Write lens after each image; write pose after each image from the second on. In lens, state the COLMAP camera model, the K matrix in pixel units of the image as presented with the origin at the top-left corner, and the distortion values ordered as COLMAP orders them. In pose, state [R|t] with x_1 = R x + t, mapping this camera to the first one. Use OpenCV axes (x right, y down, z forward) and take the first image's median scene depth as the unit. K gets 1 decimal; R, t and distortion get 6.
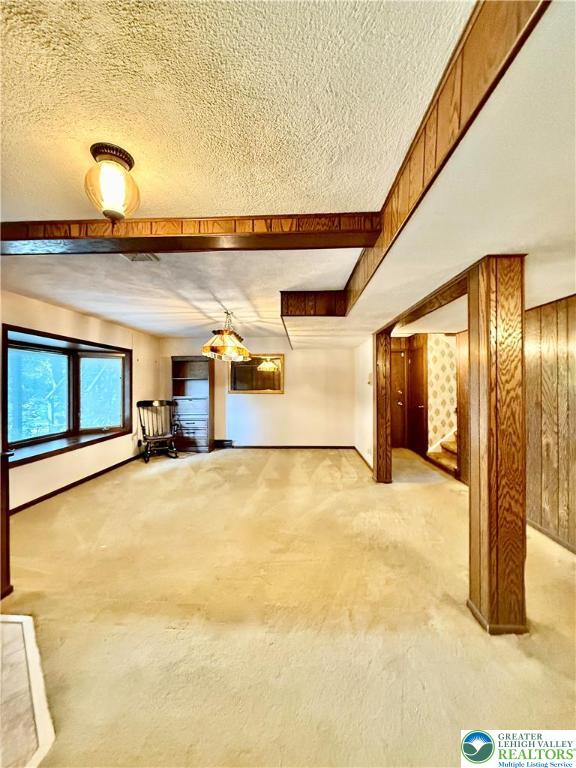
lens RADIAL K [[310.3, 0, 283.7], [0, 310.3, 383.8], [0, 0, 1]] dist [0.000588, 0.000030]
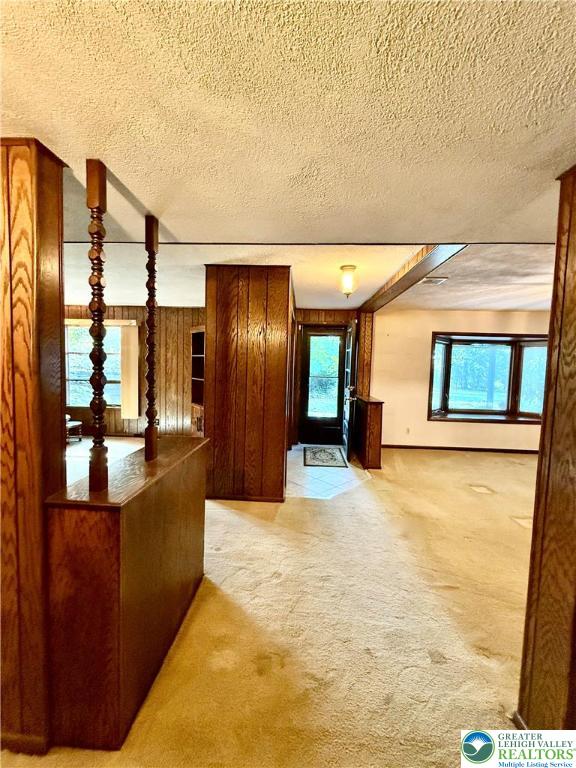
lens RADIAL K [[310.3, 0, 287.3], [0, 310.3, 383.3], [0, 0, 1]] dist [0.000588, 0.000030]
pose [[-0.010741, 0.056354, -0.998353, 1.328341], [-0.013399, 0.998313, 0.056496, -0.018216], [0.999853, 0.013984, -0.009968, 0.452878]]
